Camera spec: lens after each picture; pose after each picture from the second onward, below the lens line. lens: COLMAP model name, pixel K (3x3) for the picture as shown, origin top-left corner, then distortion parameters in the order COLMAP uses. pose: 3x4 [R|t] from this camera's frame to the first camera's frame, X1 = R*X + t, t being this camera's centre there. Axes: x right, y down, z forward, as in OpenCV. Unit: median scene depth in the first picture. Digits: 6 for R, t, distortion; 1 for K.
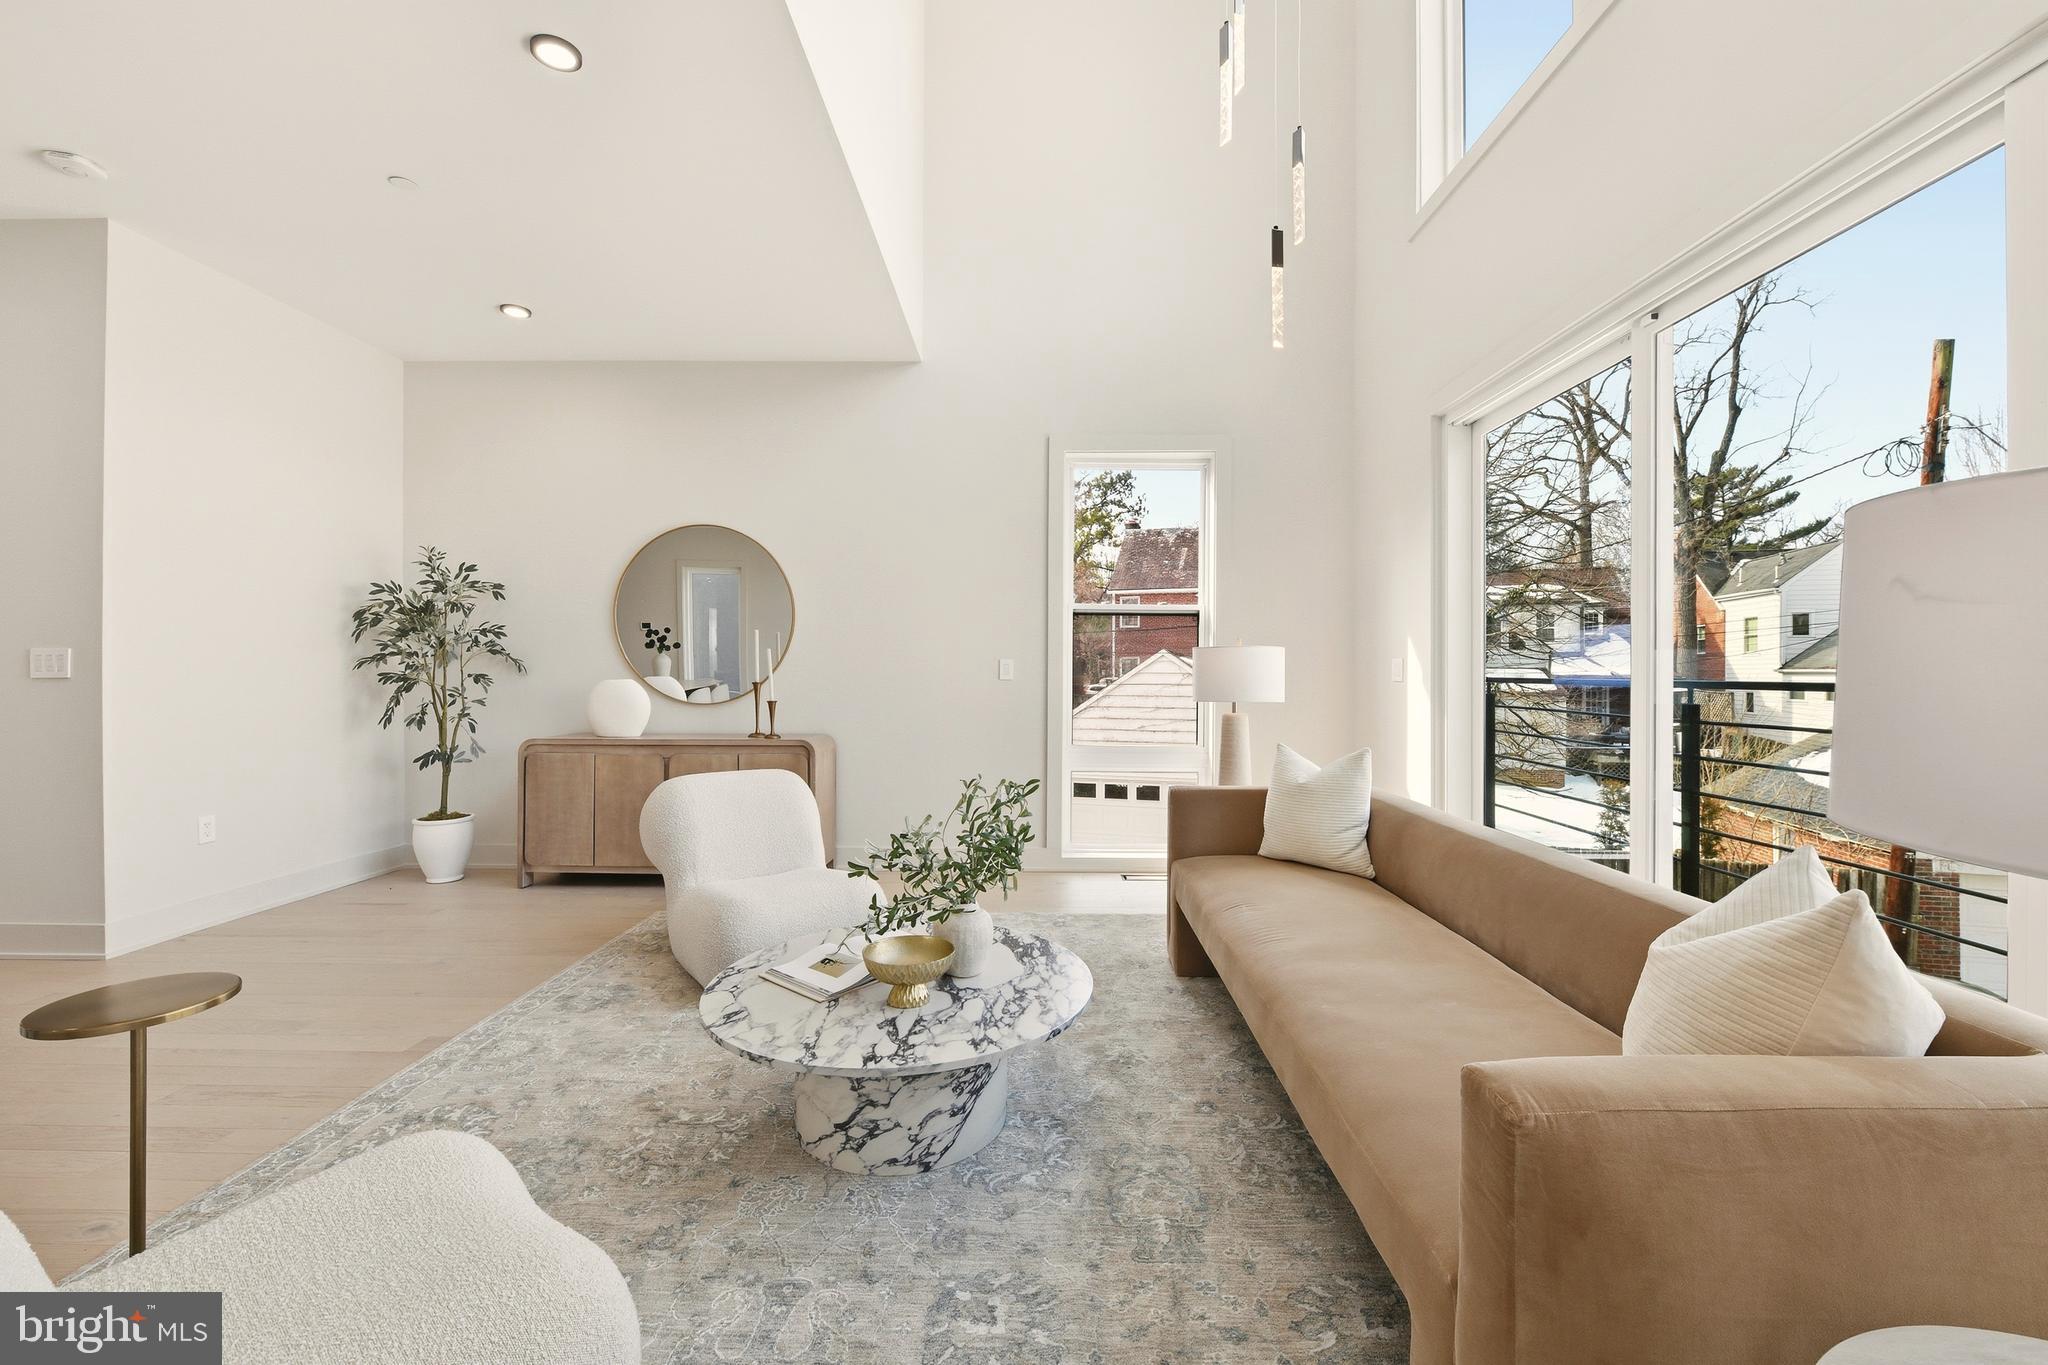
lens RADIAL K [[824.1, 0, 1045.2], [0, 824.1, 674.8], [0, 0, 1]] dist [-0.012552, -0.000056]
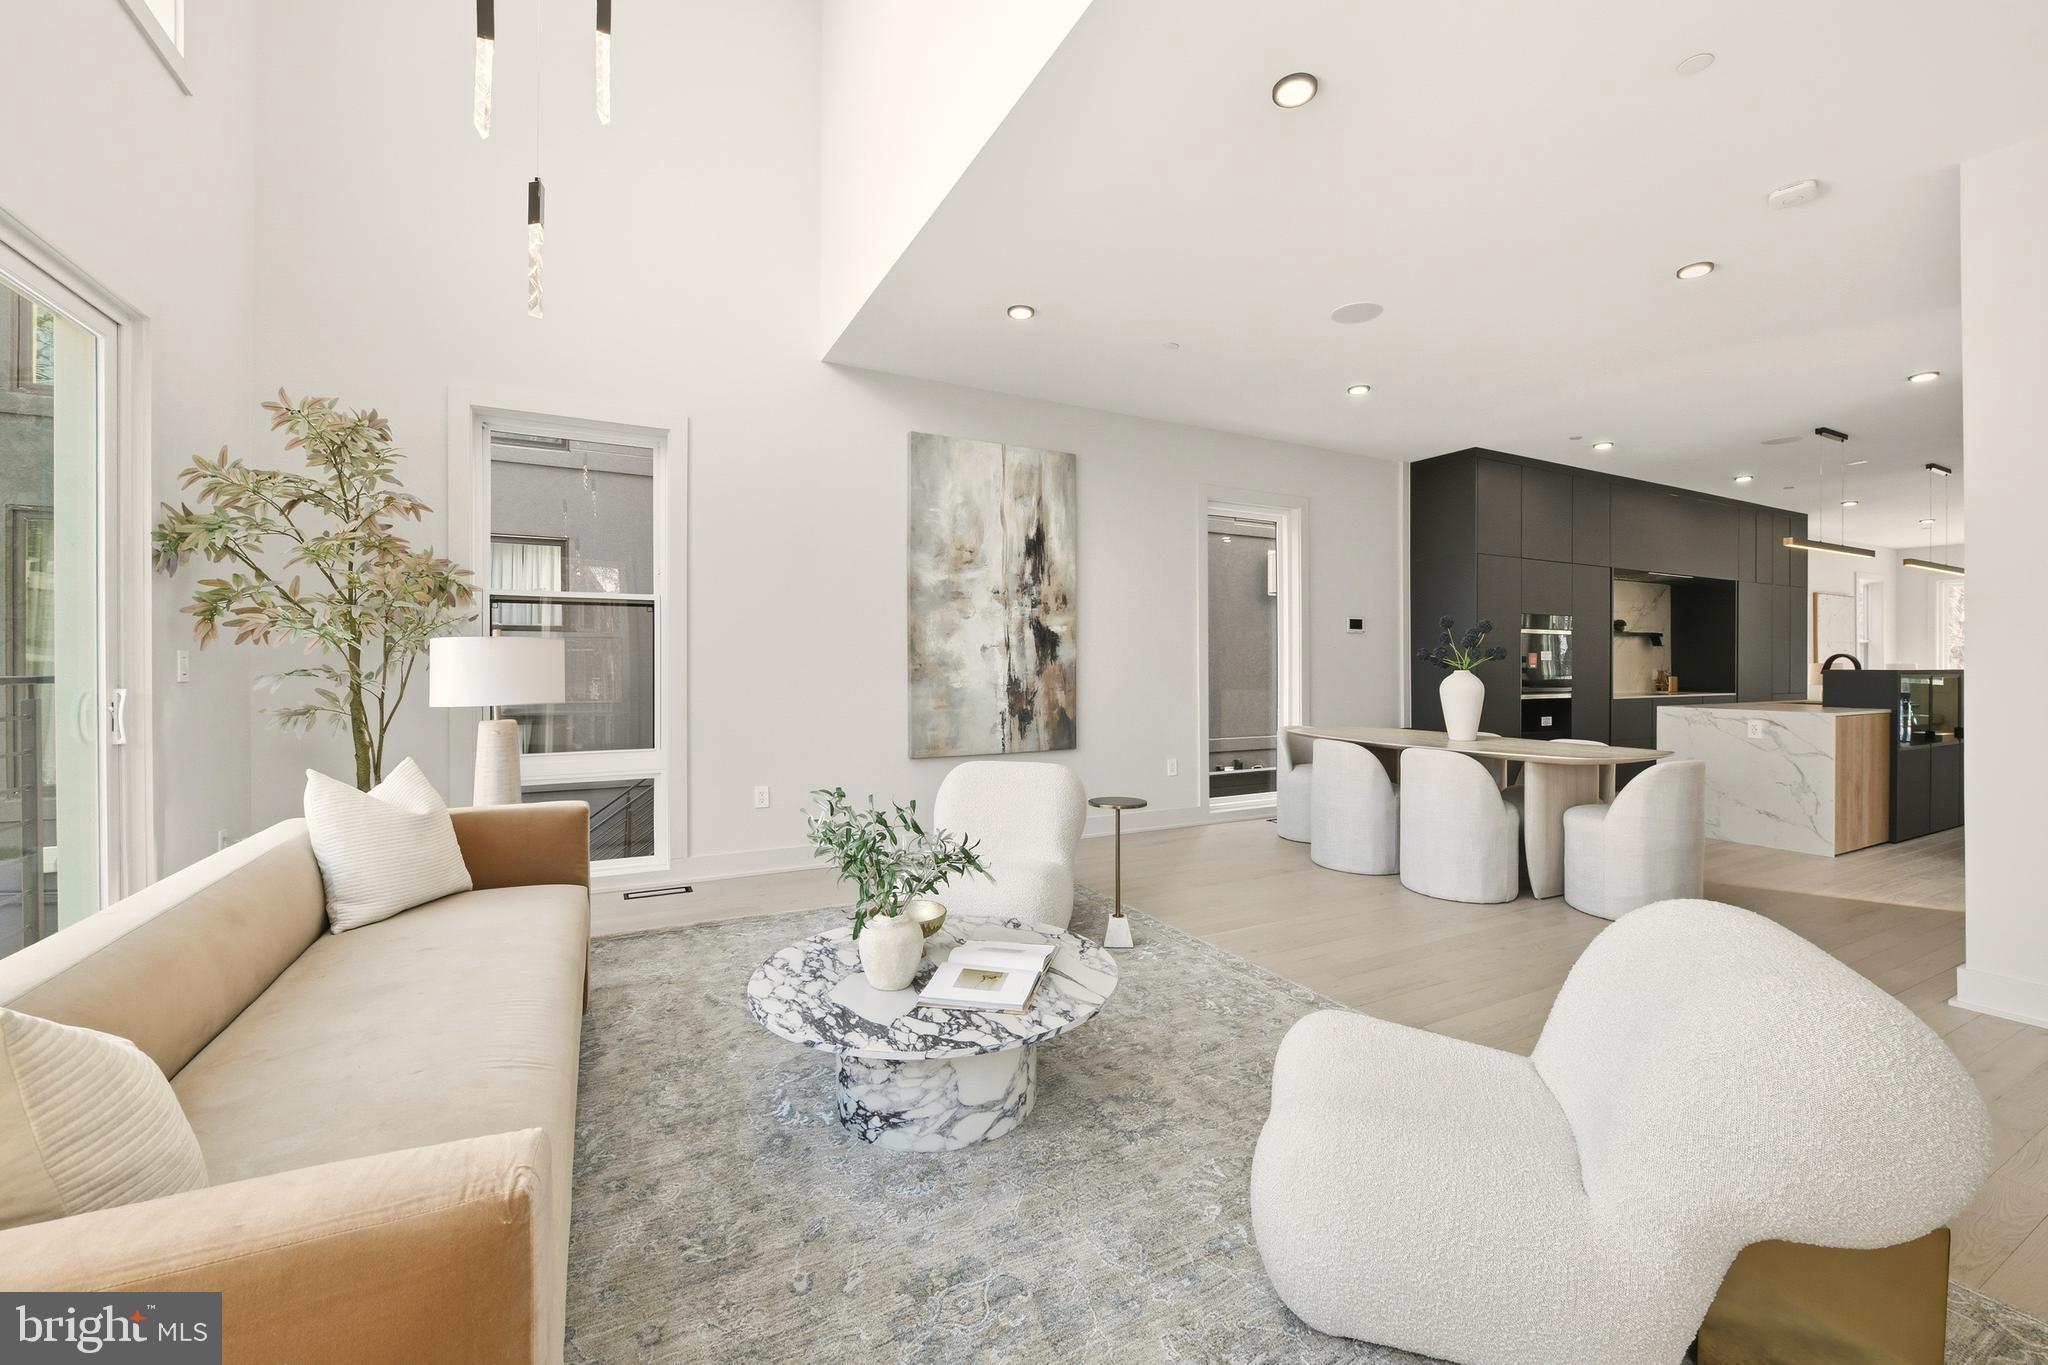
lens RADIAL K [[828.8, 0, 1036.1], [0, 828.8, 667.7], [0, 0, 1]] dist [-0.010126, 0.000030]
pose [[-0.886994, -0.003585, -0.461767, 0.196487], [-0.003071, 0.999994, -0.001865, -0.013027], [0.461771, -0.000236, -0.886999, 1.897857]]
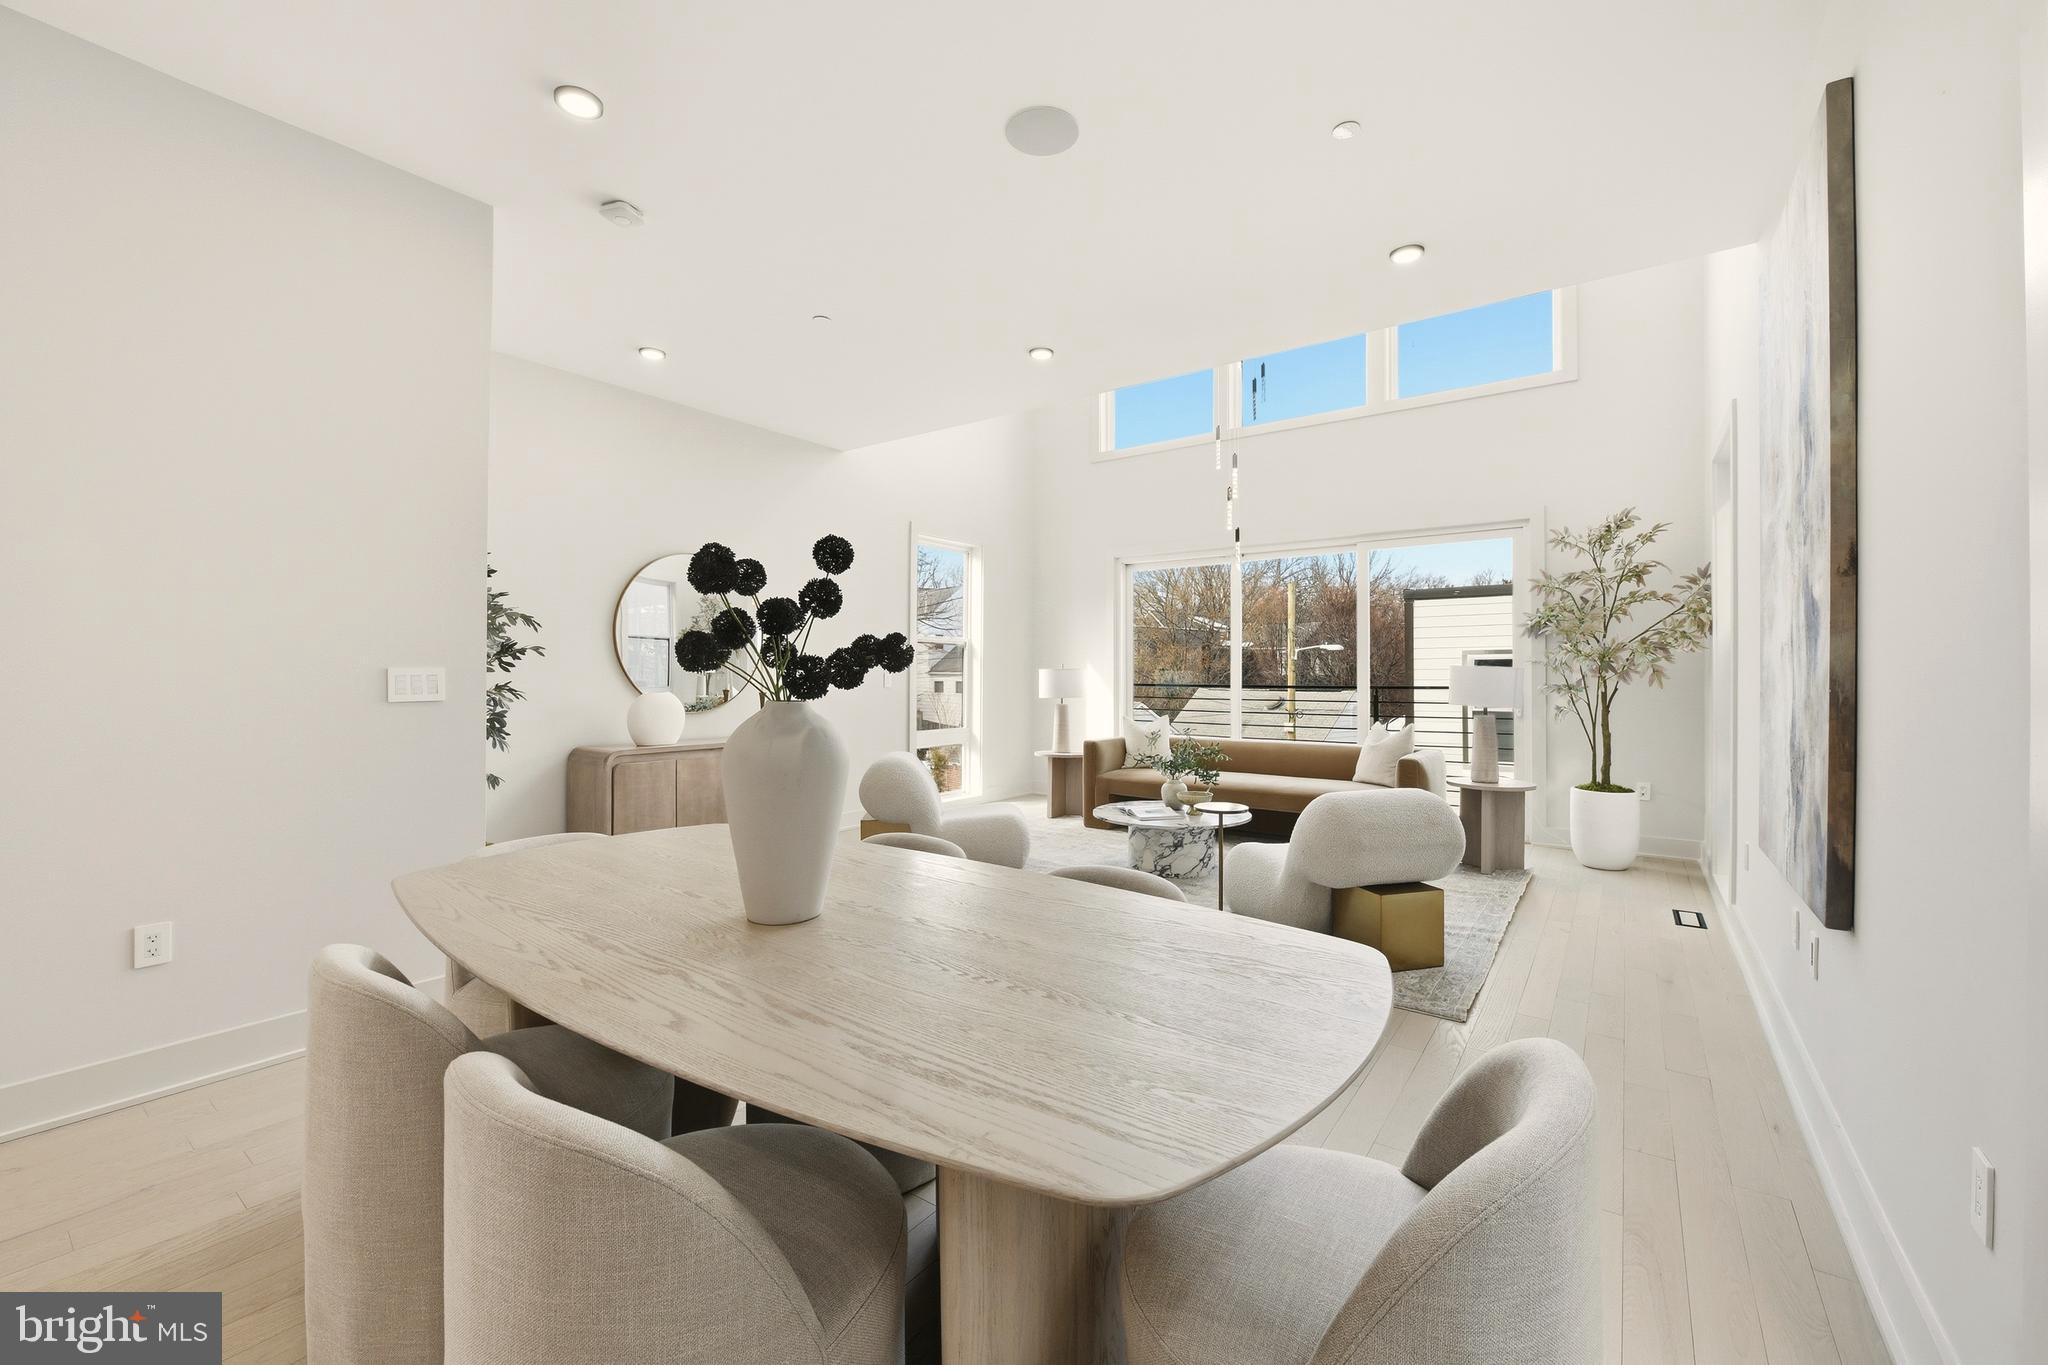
lens RADIAL K [[822.4, 0, 1024.0], [0, 822.4, 682.5], [0, 0, 1]] dist [-0.022108, 0.000026]
pose [[0.598621, -0.007115, 0.801000, -2.253424], [-0.000520, 0.999957, 0.009271, -0.037347], [-0.801032, -0.005967, 0.598592, -0.091571]]
